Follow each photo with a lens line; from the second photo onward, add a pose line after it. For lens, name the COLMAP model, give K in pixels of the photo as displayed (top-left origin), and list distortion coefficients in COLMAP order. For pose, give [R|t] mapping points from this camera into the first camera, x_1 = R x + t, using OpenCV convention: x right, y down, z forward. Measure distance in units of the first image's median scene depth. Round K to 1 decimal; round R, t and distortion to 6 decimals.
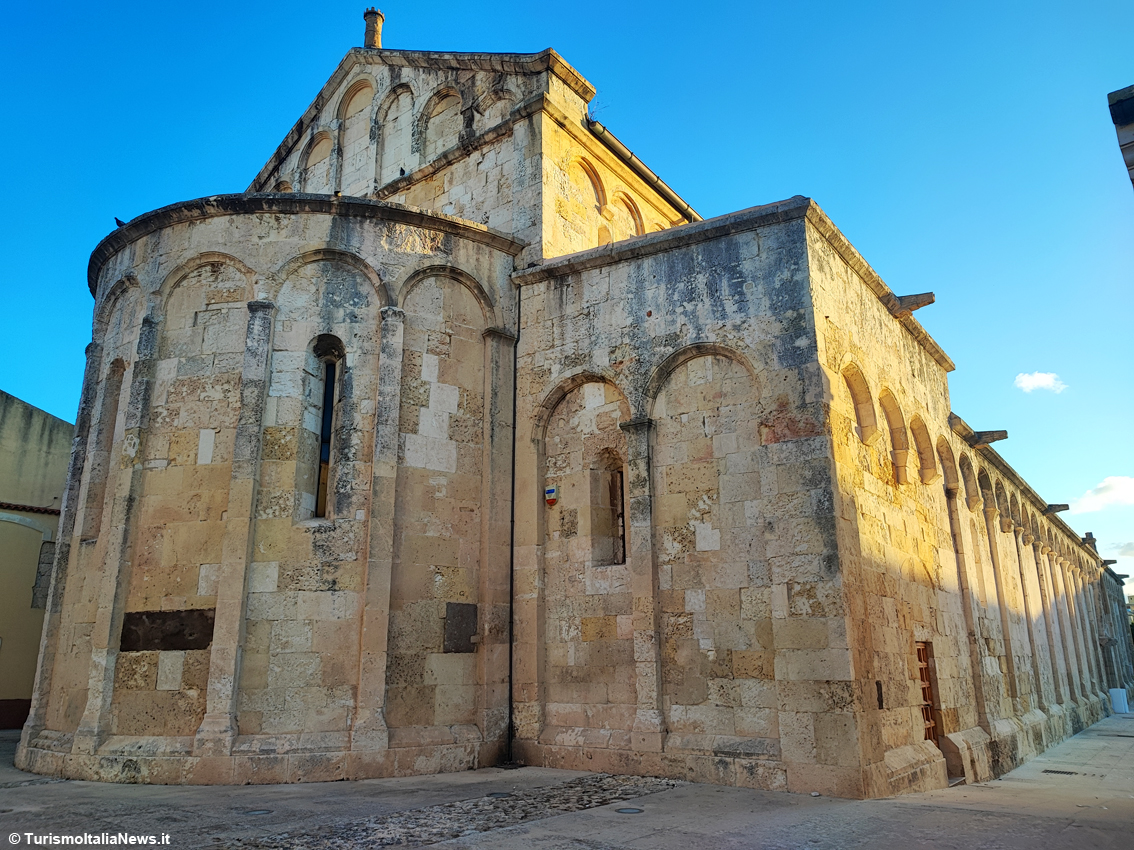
lens RADIAL K [[822.4, 0, 564.4], [0, 822.4, 426.9], [0, 0, 1]] dist [0.048327, -0.051660]
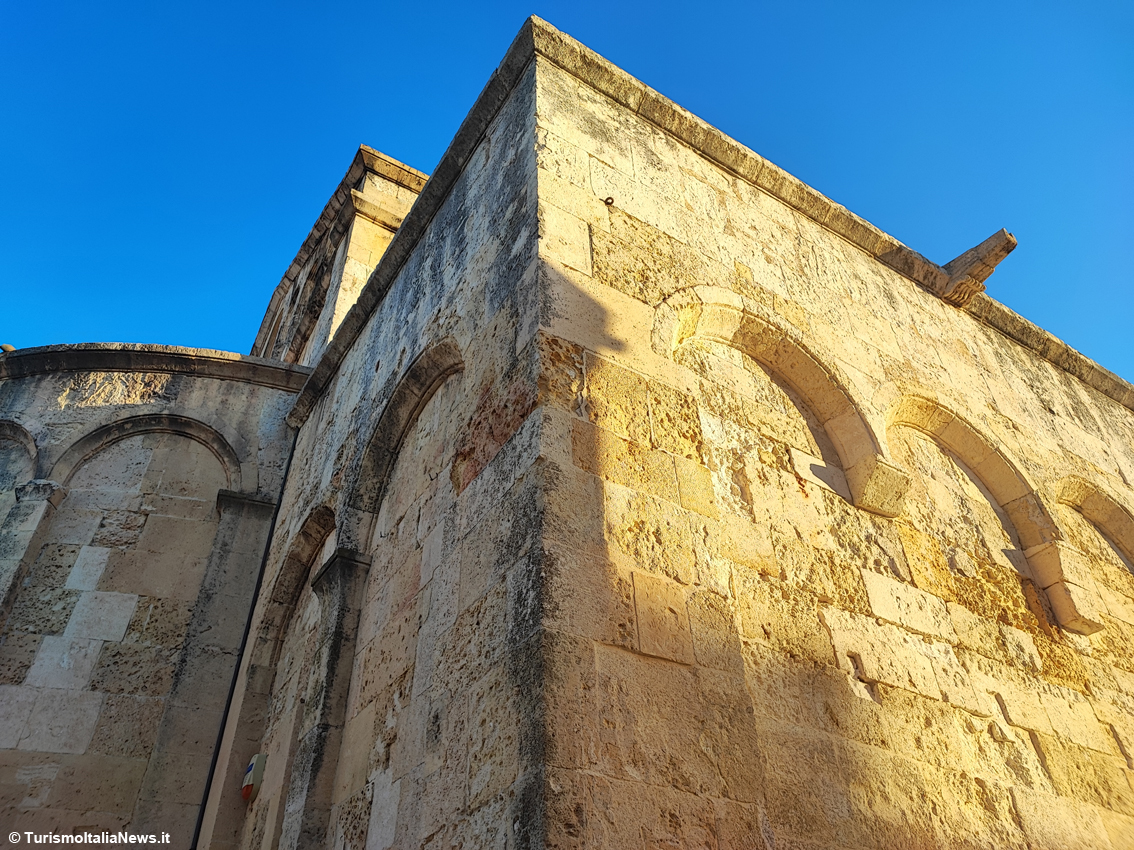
lens RADIAL K [[822.4, 0, 569.5], [0, 822.4, 421.9], [0, 0, 1]] dist [0.048327, -0.051660]
pose [[0.933526, -0.248744, -0.258176, 0.319948], [0.119570, 0.894930, -0.429888, 0.124483], [0.337982, 0.370441, 0.865183, 0.562277]]
